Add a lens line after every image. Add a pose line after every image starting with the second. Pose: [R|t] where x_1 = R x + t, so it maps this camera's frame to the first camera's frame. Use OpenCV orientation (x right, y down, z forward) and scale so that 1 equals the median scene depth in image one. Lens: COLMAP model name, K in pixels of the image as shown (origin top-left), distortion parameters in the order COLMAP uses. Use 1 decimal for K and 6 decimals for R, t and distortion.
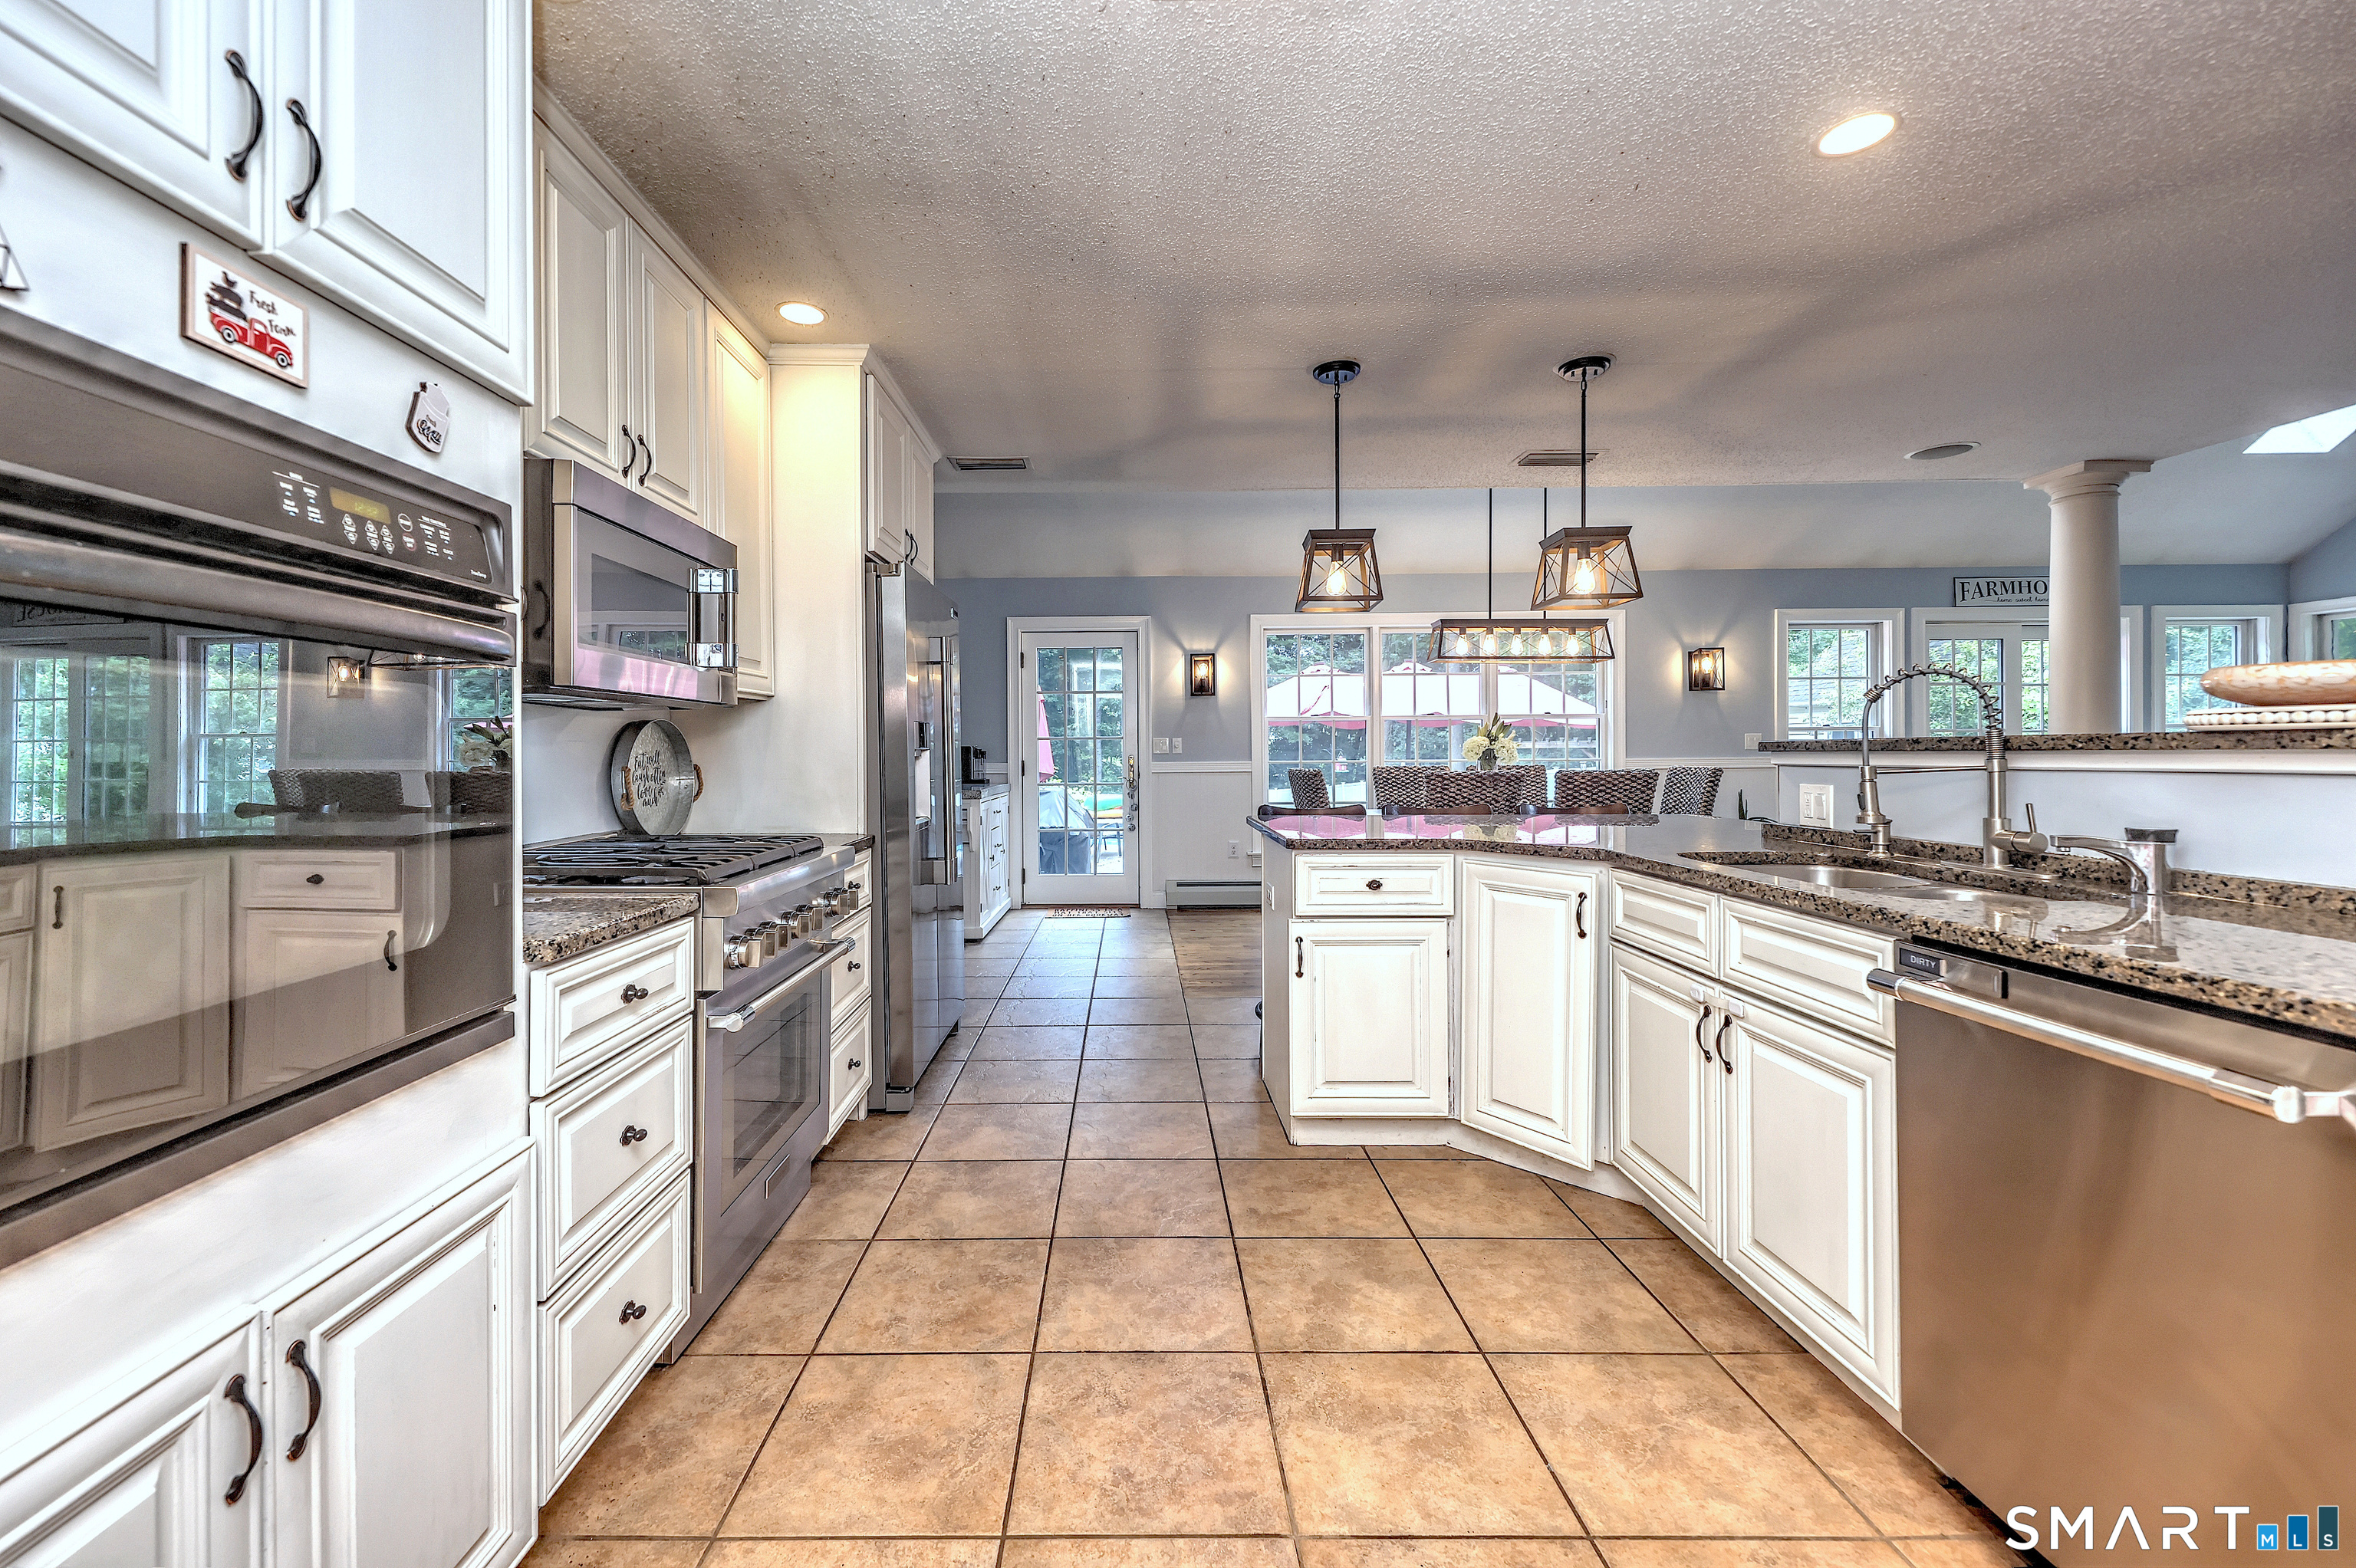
lens RADIAL K [[936.9, 0, 1132.8], [0, 936.9, 746.3], [0, 0, 1]] dist [0.012387, -0.000221]
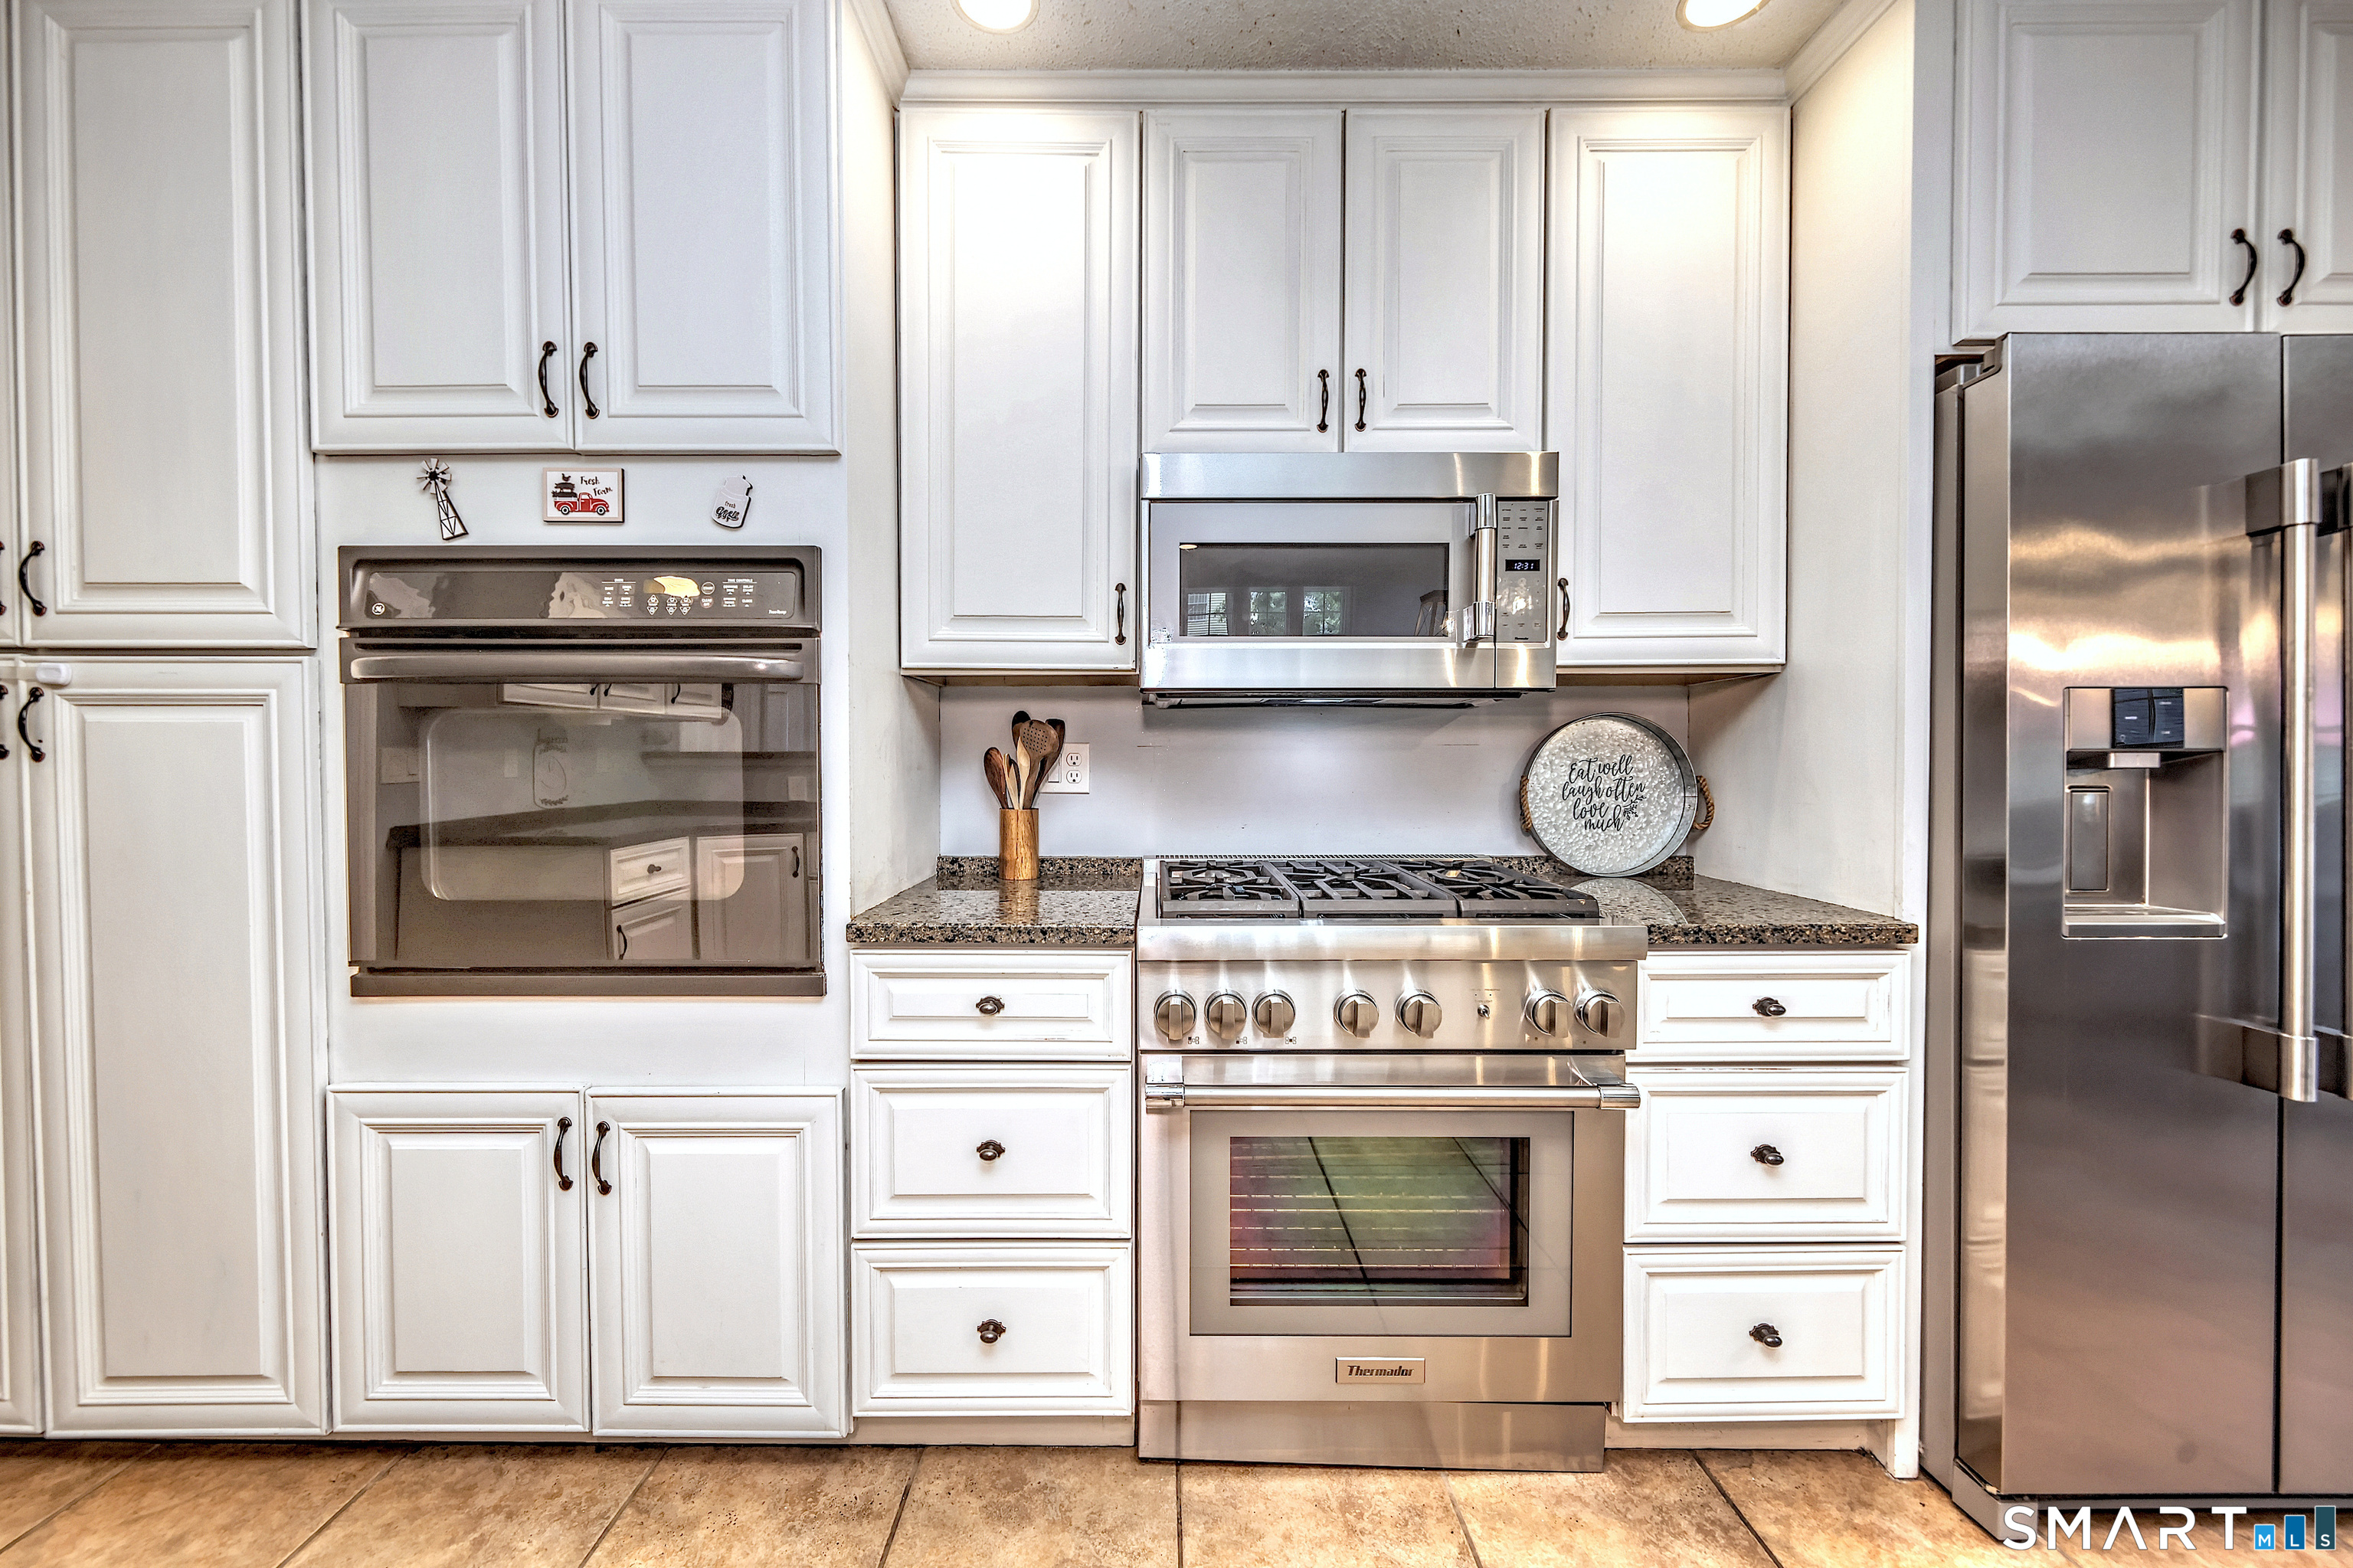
lens RADIAL K [[935.9, 0, 1178.5], [0, 935.9, 778.1], [0, 0, 1]] dist [0.012387, -0.000221]
pose [[0.005079, 0.021786, -0.999750, 0.312876], [0.004933, 0.999750, 0.021811, 0.006156], [0.999975, -0.005043, 0.004971, 0.872872]]
